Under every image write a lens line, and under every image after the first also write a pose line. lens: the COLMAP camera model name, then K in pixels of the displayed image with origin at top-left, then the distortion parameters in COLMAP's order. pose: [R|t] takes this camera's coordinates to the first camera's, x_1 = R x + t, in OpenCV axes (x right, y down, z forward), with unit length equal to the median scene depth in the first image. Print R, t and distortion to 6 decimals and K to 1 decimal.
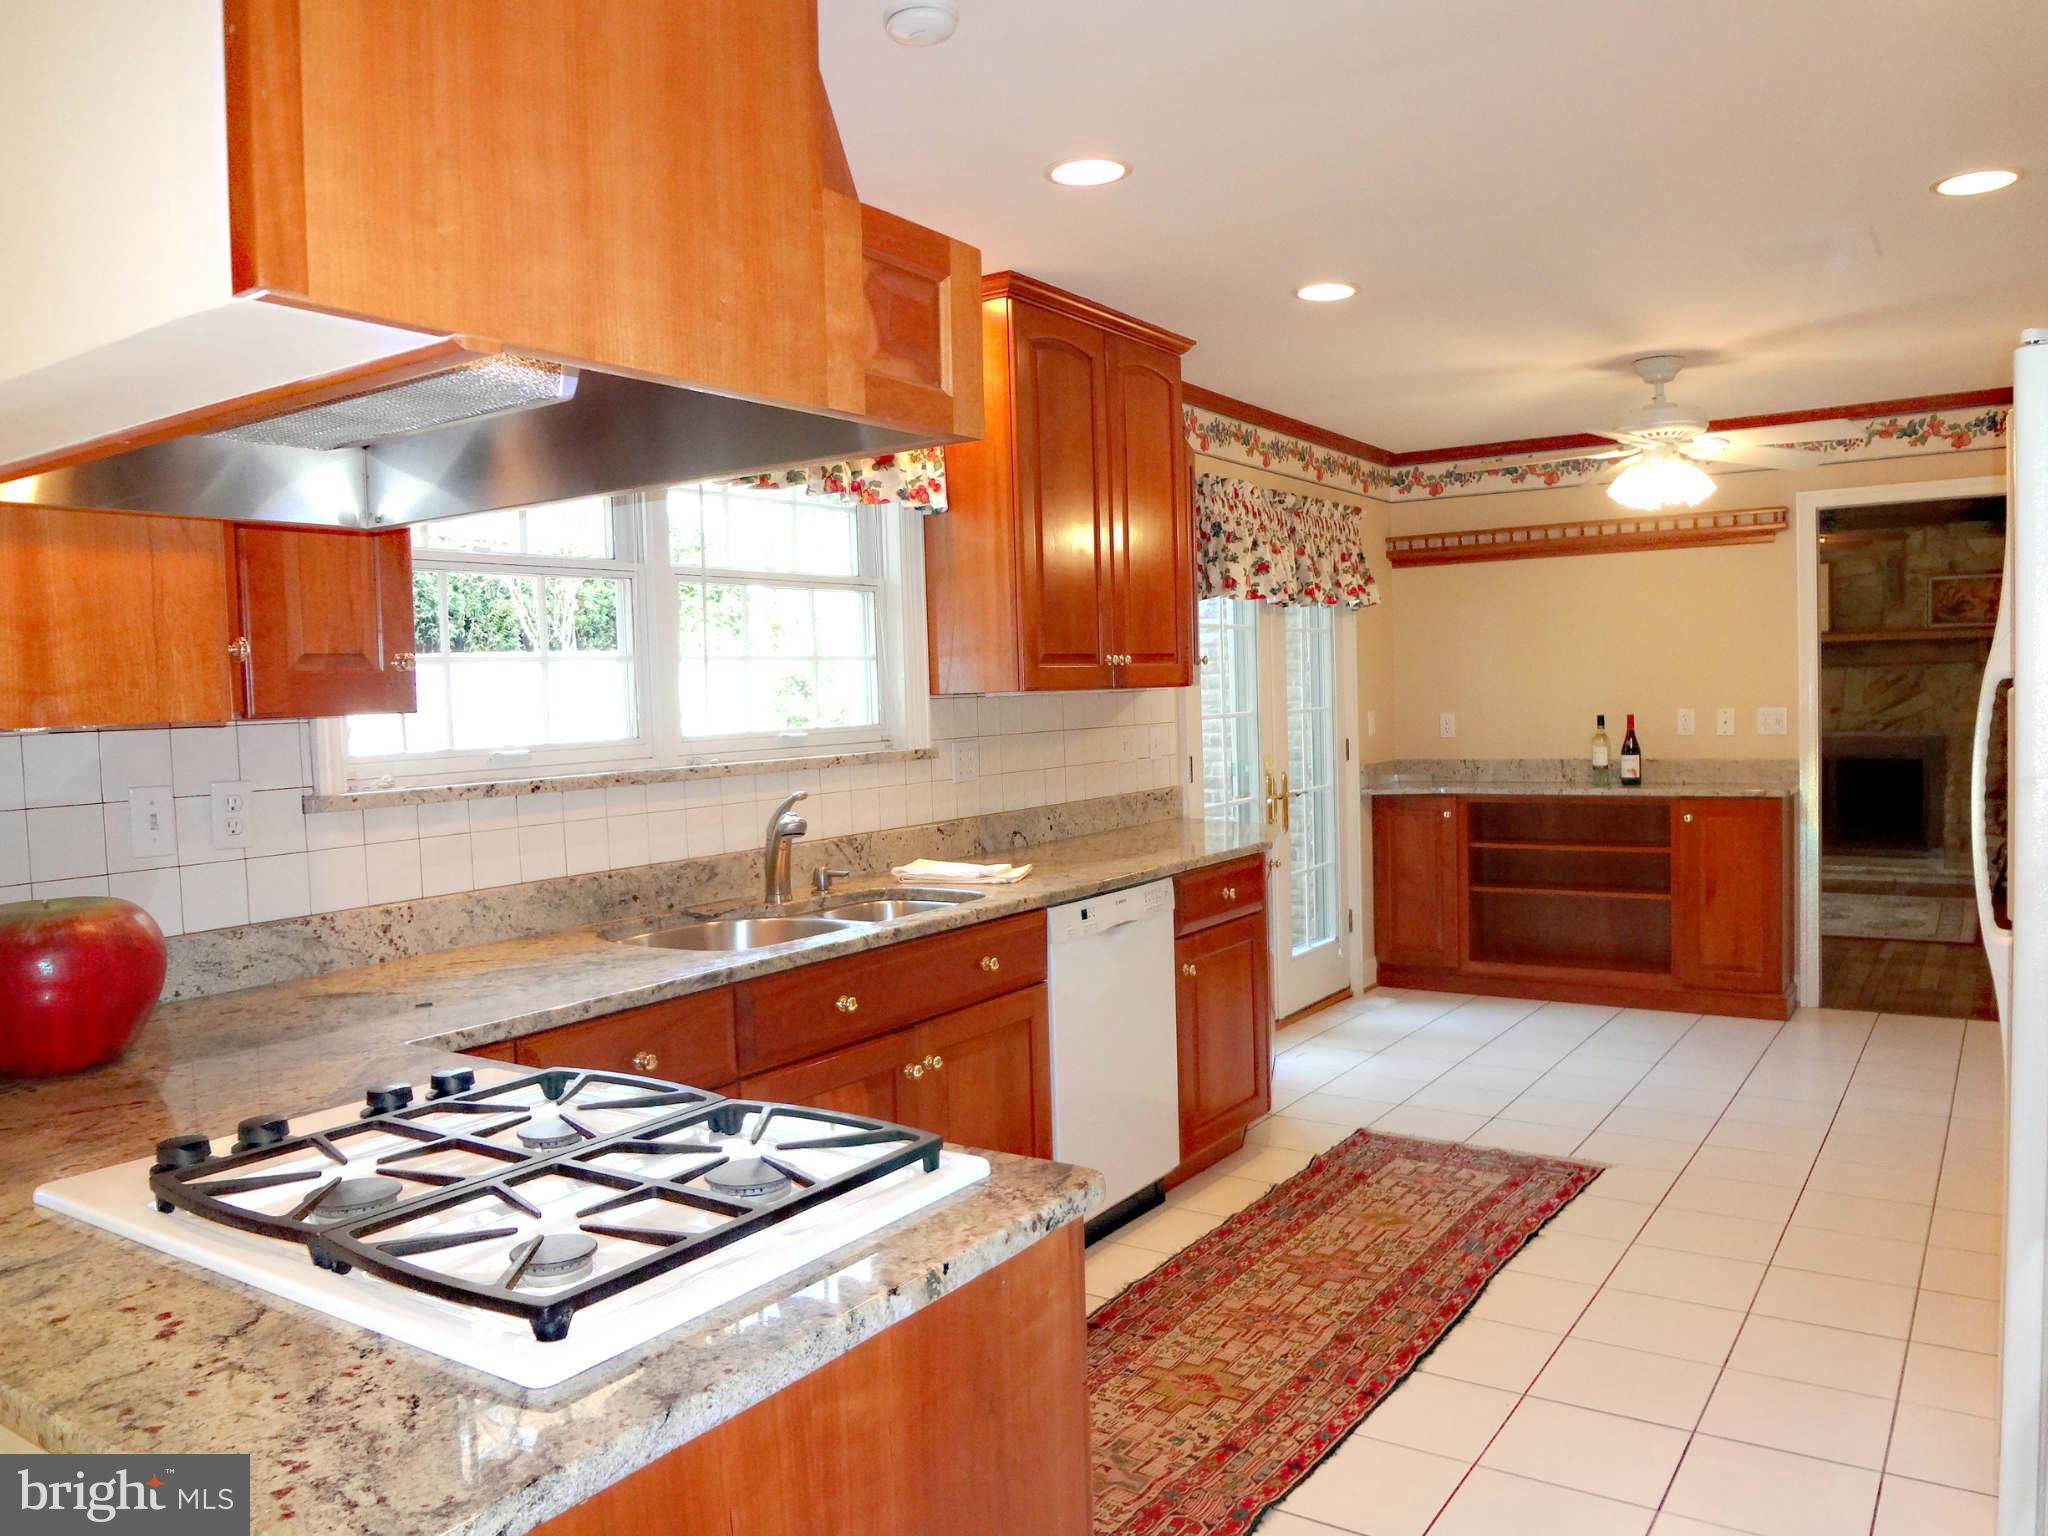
lens RADIAL K [[1514.8, 0, 1038.8], [0, 1514.8, 765.8], [0, 0, 1]] dist [-0.041065, 0.002798]
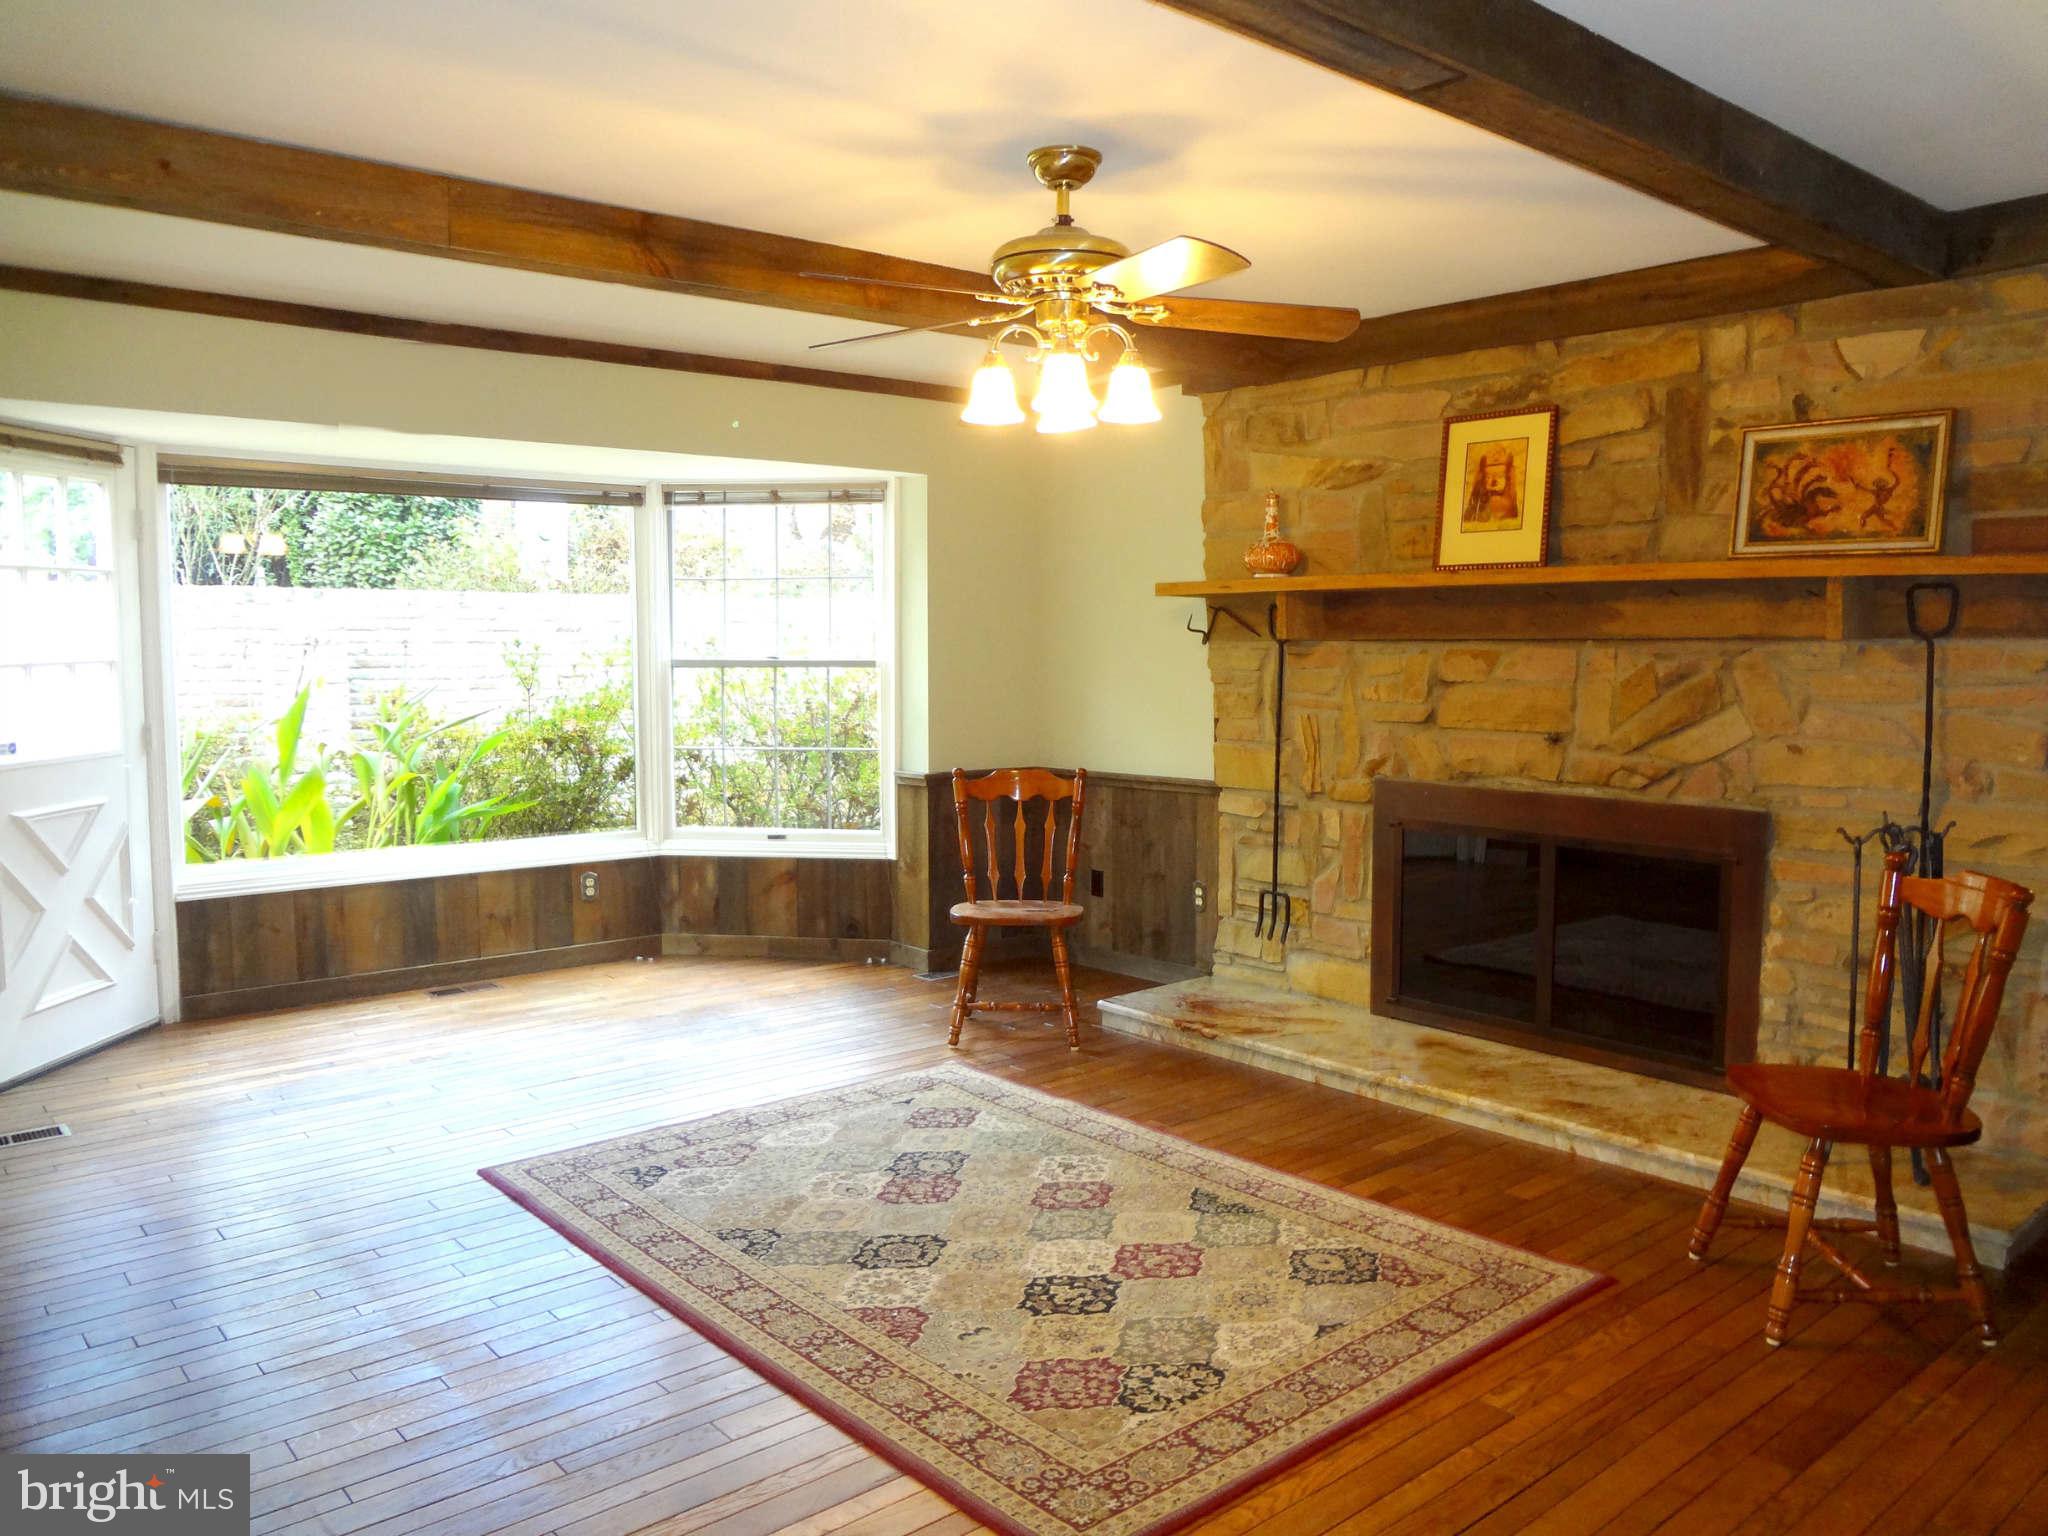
lens RADIAL K [[1514.8, 0, 1038.8], [0, 1514.8, 765.8], [0, 0, 1]] dist [-0.041065, 0.002798]
pose [[0.962863, 0.049142, -0.265479, 0.516154], [-0.038997, 0.998298, 0.043355, -0.043384], [0.267158, -0.031392, 0.963141, 0.533713]]
